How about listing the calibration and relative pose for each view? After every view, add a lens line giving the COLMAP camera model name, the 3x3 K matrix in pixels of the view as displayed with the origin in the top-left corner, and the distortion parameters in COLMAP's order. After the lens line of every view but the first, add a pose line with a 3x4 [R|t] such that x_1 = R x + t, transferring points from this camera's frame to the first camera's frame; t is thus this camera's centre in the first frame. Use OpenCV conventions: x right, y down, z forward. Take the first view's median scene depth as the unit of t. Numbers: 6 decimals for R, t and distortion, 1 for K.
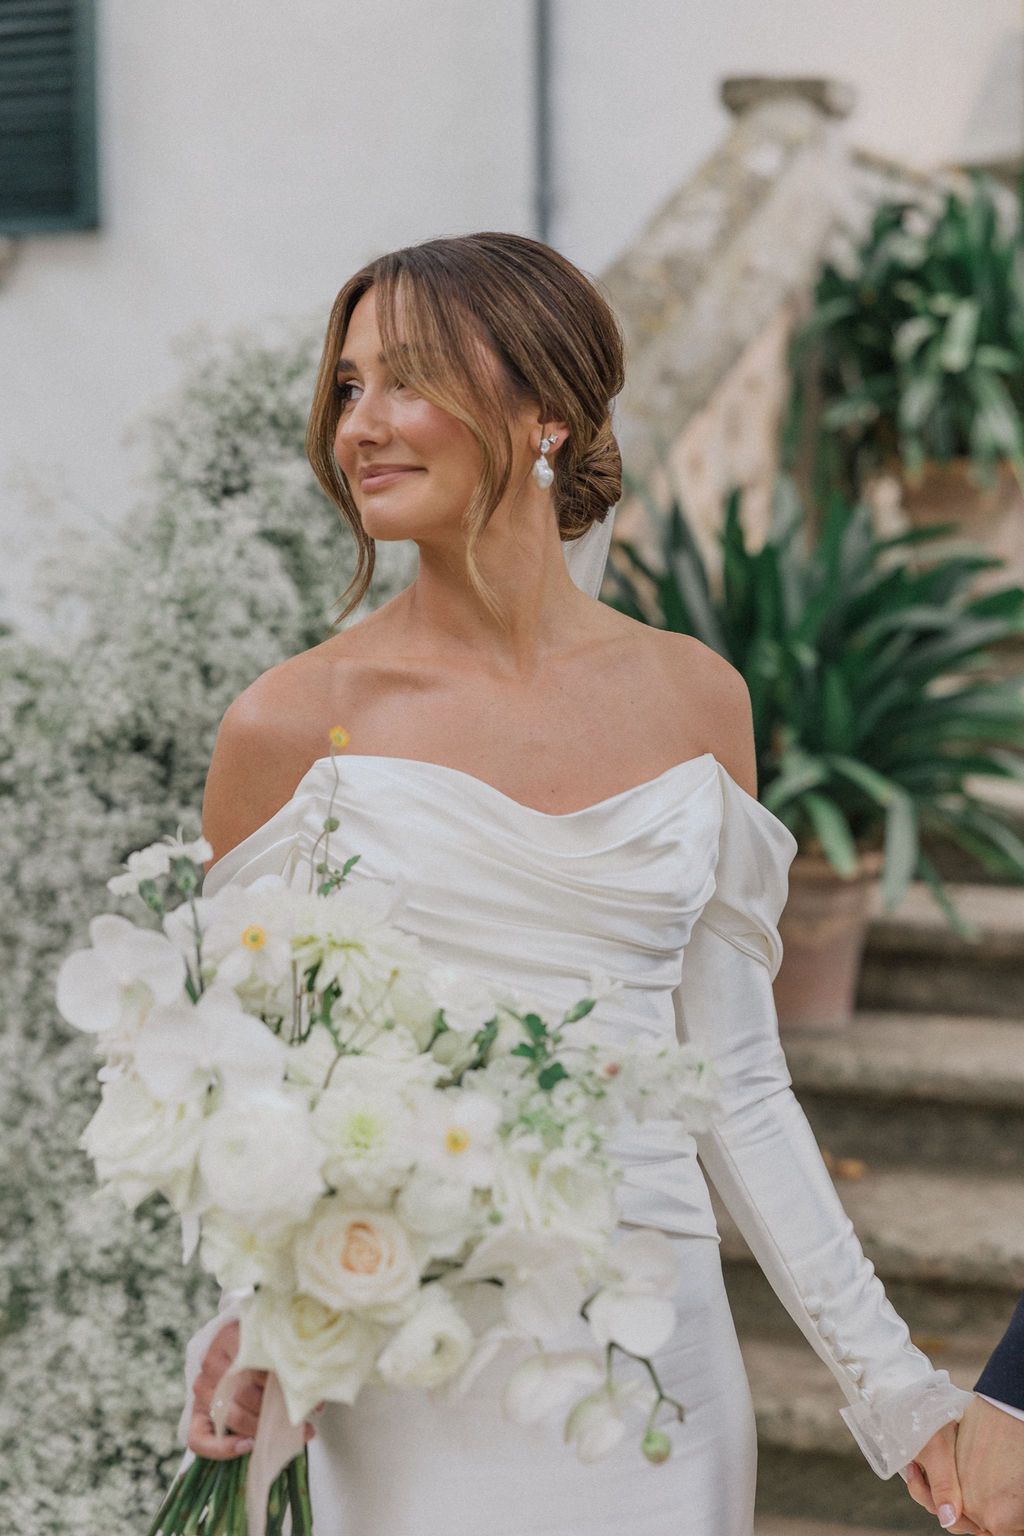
lens RADIAL K [[2970.6, 0, 512.0], [0, 2970.6, 768.0], [0, 0, 1]] dist [0.010218, -0.053252]
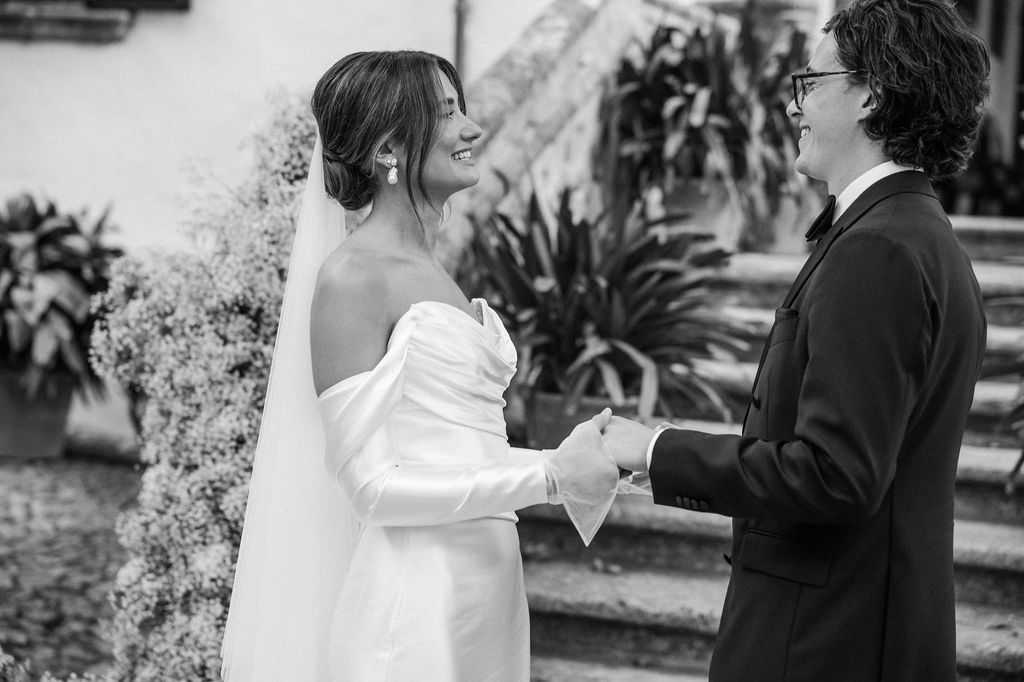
lens RADIAL K [[1980.4, 0, 512.0], [0, 1980.4, 341.0], [0, 0, 1]] dist [0.010218, -0.053252]
pose [[0.997603, 0.046393, 0.051340, -0.019358], [-0.045718, 0.998853, -0.014229, 0.020966], [-0.051941, 0.011847, 0.998580, -0.244194]]
